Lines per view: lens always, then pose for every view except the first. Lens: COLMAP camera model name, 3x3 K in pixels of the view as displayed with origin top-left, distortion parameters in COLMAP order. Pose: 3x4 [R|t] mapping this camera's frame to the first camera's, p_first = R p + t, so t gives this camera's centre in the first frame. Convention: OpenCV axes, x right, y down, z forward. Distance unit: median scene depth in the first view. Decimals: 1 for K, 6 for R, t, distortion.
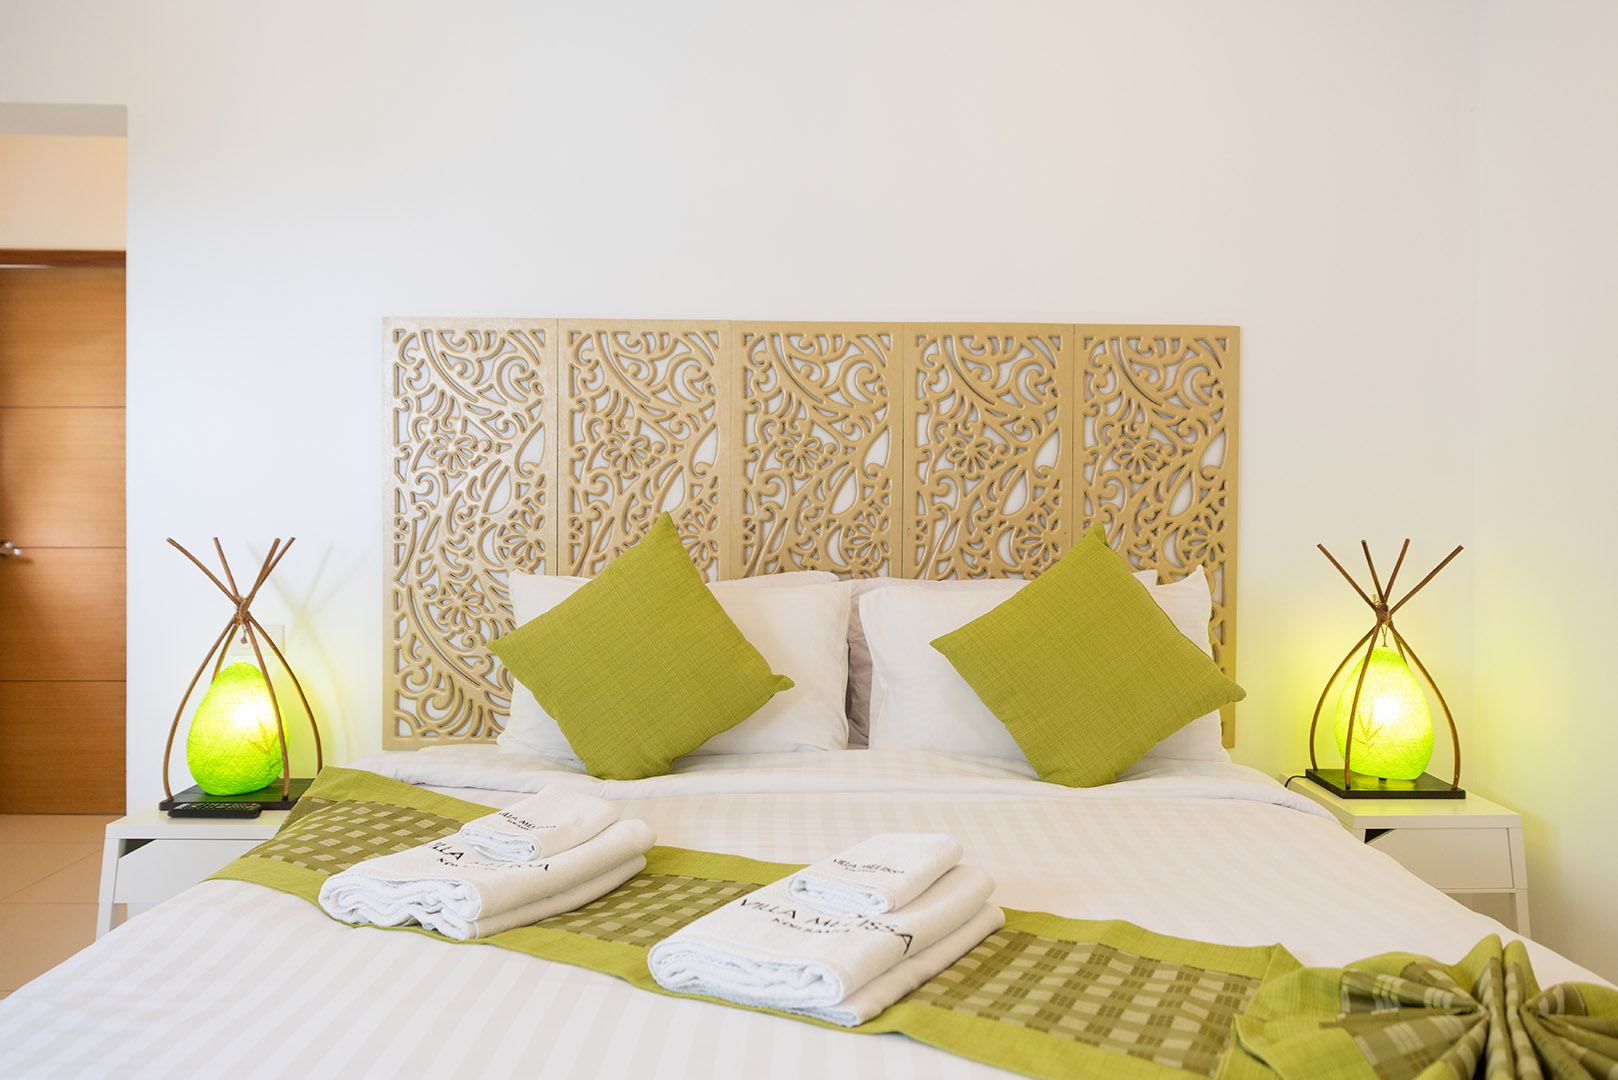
lens RADIAL K [[1357.2, 0, 809.0], [0, 1357.2, 464.7], [0, 0, 1]] dist [-0.008761, -0.002158]
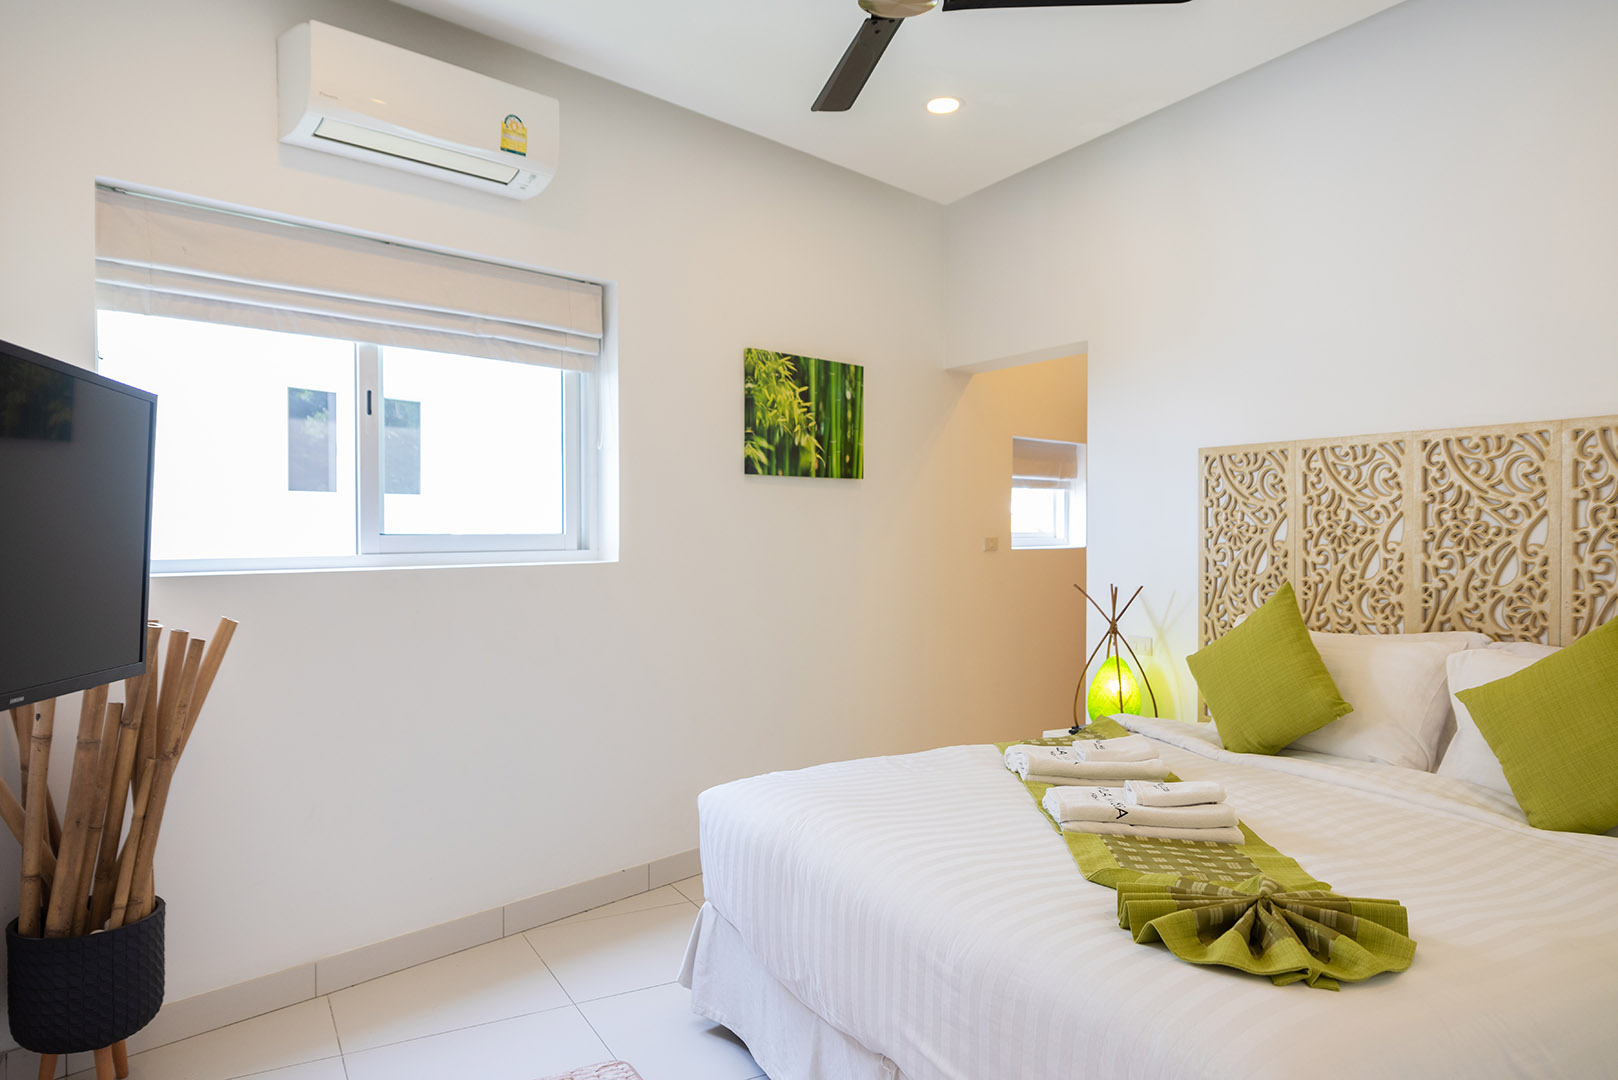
lens RADIAL K [[1110.9, 0, 801.7], [0, 1110.9, 536.9], [0, 0, 1]] dist [-0.007887, 0.000589]
pose [[0.433987, 0.003591, -0.900912, 0.512778], [-0.012808, 0.999916, -0.002184, 0.002456], [0.900828, 0.012486, 0.433997, 0.021214]]
